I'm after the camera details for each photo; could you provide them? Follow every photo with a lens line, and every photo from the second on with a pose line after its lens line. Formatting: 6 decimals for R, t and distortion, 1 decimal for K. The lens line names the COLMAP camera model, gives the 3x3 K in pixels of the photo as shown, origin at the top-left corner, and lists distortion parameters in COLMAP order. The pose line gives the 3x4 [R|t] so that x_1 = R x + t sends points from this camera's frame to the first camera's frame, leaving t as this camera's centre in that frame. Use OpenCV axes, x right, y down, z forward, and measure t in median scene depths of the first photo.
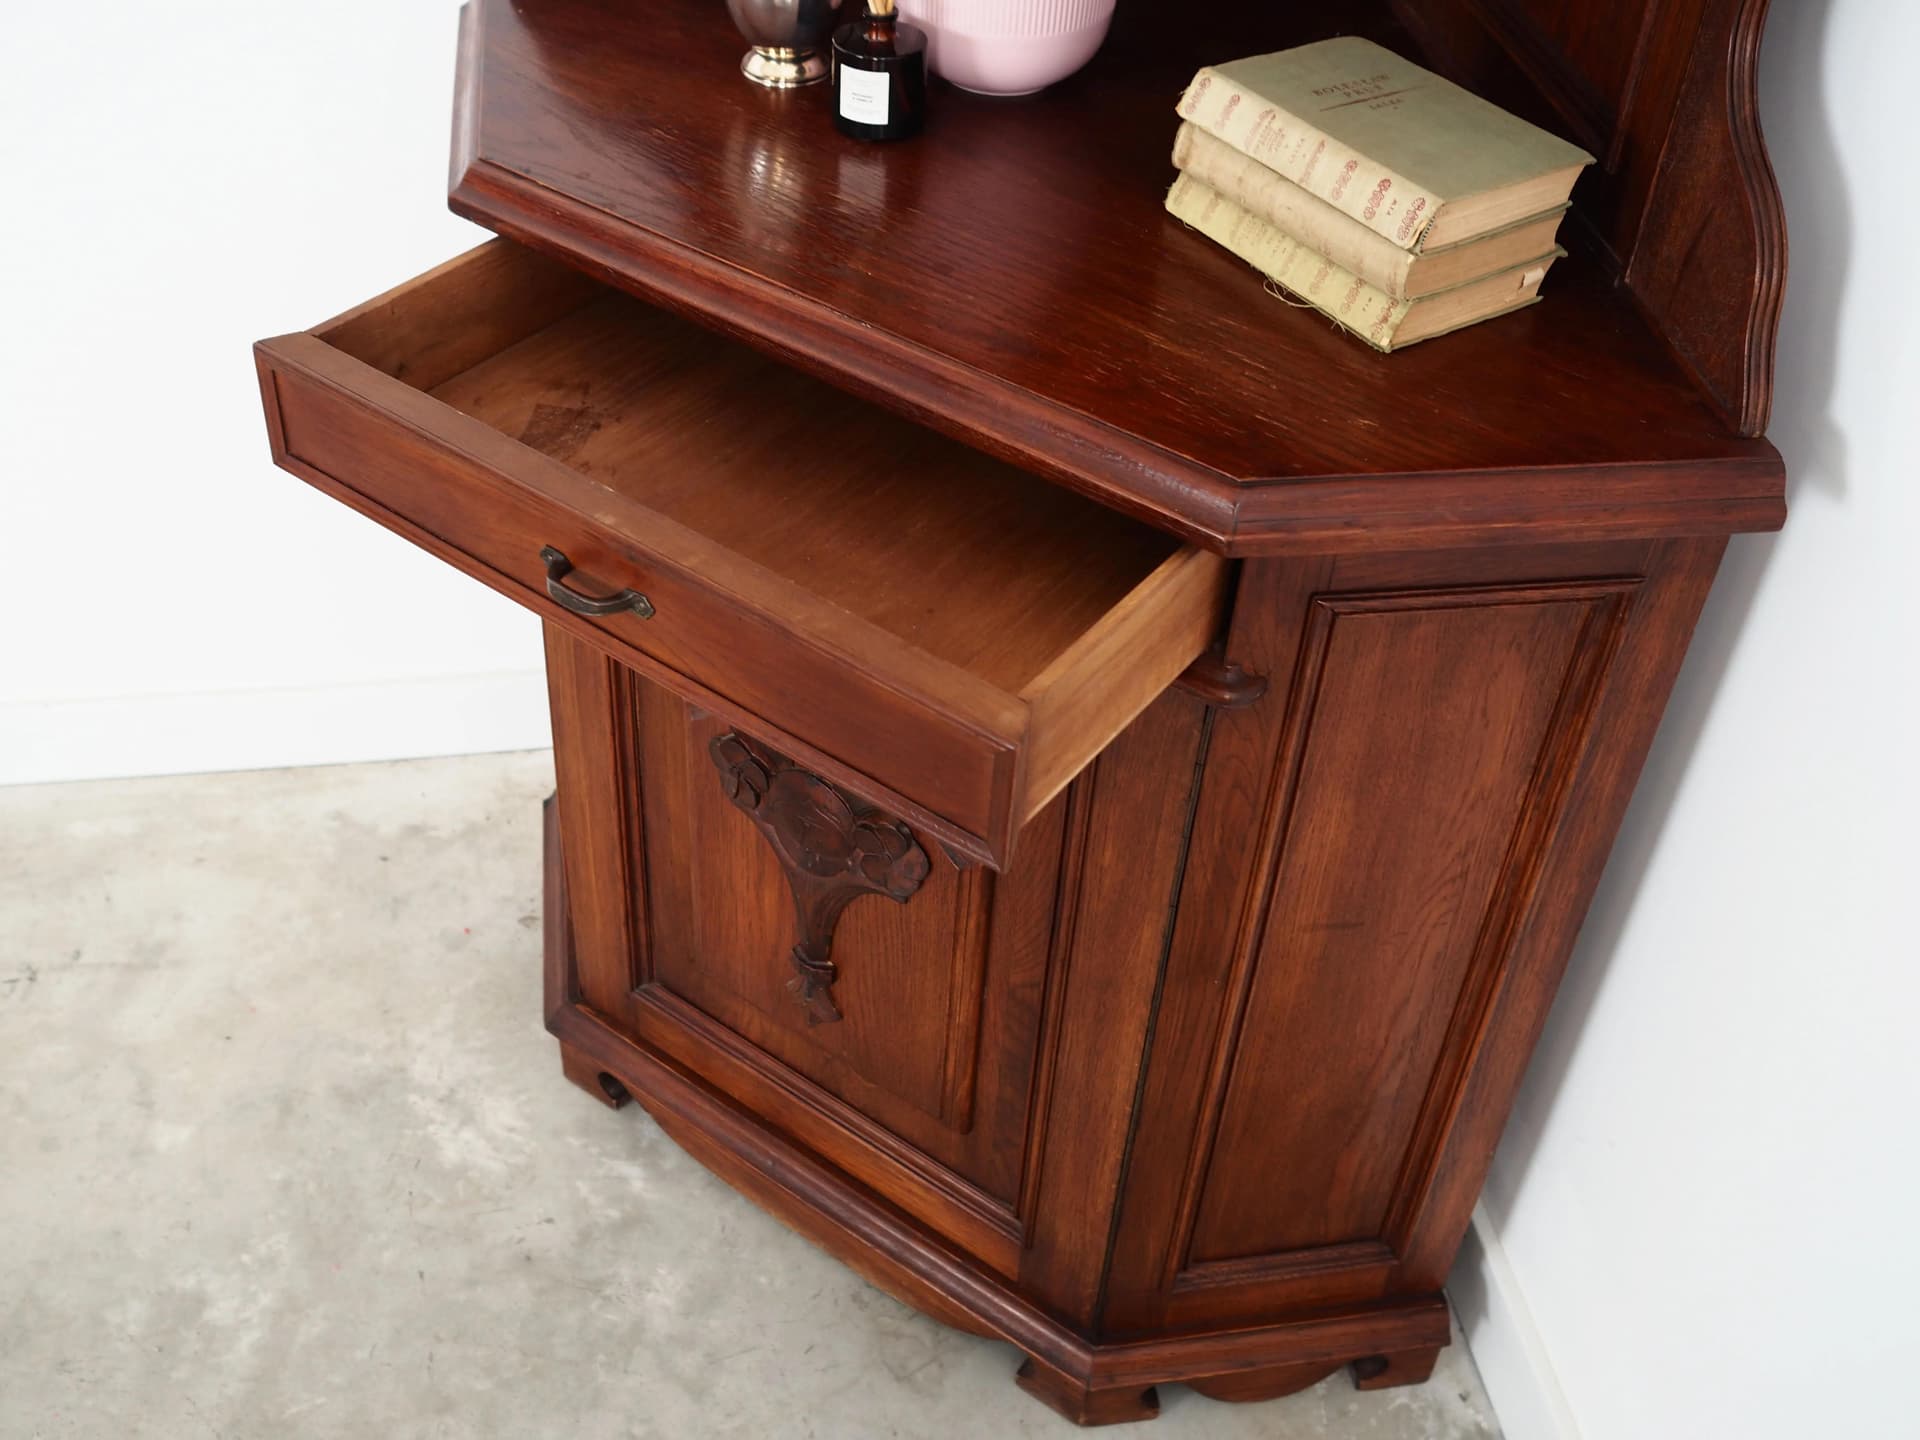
lens RADIAL K [[2039.1, 0, 903.7], [0, 2039.1, 714.4], [0, 0, 1]] dist [-0.023594, 0.015732]
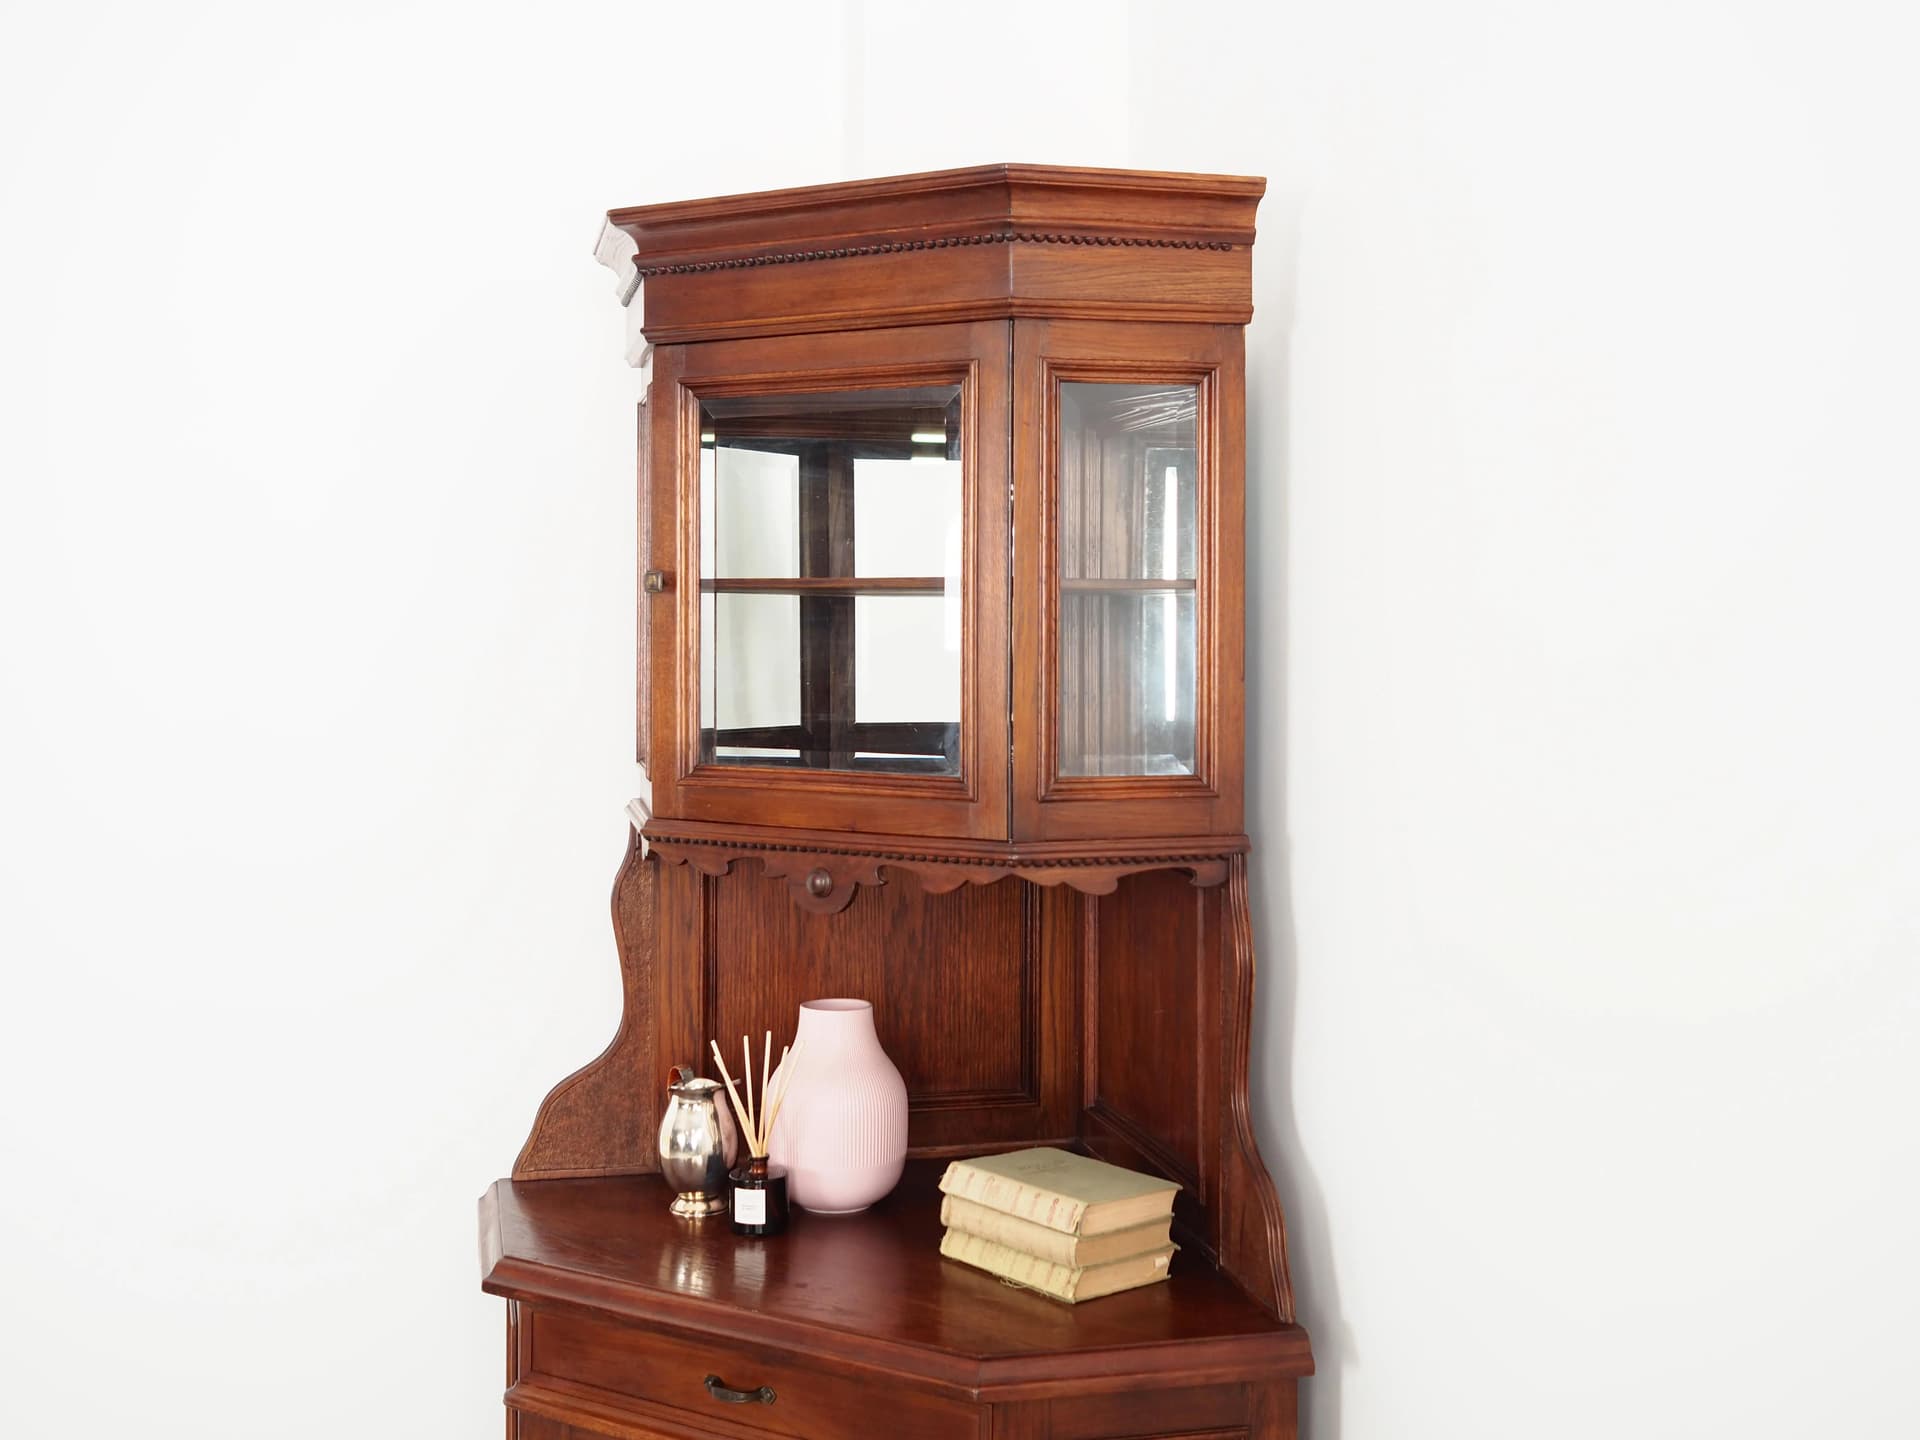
lens RADIAL K [[2179.7, 0, 991.3], [0, 2179.7, 635.6], [0, 0, 1]] dist [-0.010343, 0.000089]
pose [[0.993880, -0.036804, 0.104156, 0.006739], [0.095251, 0.763050, -0.639282, 0.434041], [-0.055948, 0.645290, 0.761886, -0.561711]]
